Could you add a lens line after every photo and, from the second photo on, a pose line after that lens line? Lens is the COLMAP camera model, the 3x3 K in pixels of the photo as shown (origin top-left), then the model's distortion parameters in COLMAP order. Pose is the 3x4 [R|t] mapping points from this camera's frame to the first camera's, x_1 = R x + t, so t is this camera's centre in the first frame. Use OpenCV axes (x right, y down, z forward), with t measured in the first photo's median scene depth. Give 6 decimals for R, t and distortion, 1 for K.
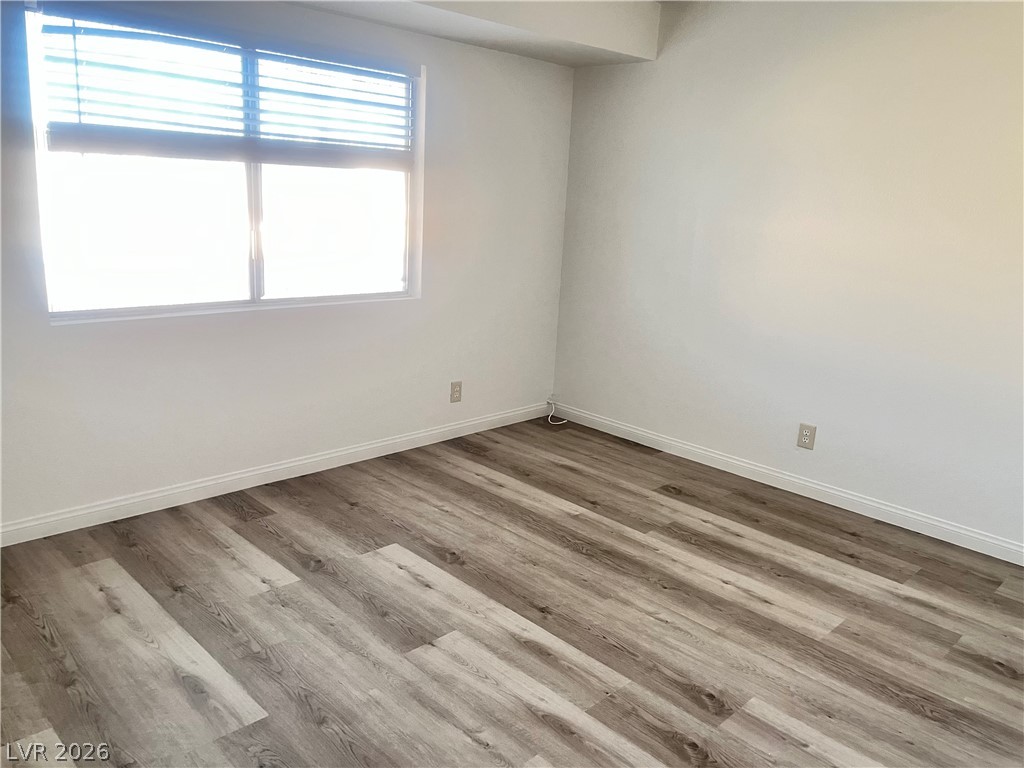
lens RADIAL K [[784.7, 0, 512.0], [0, 784.7, 384.0], [0, 0, 1]] dist [0.069870, -0.081316]
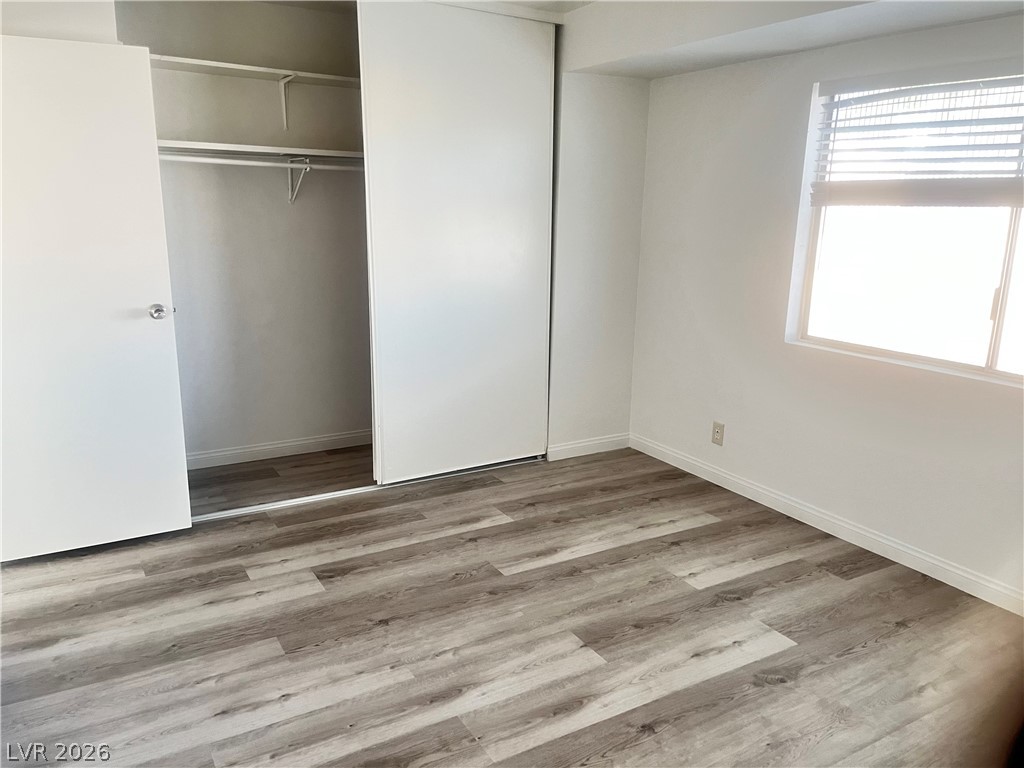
lens RADIAL K [[784.7, 0, 512.0], [0, 784.7, 384.0], [0, 0, 1]] dist [0.069870, -0.081316]
pose [[-0.241551, 0.163084, -0.956586, 0.737358], [-0.267272, 0.936467, 0.227144, -0.179155], [0.932855, 0.310535, -0.182616, 0.839683]]
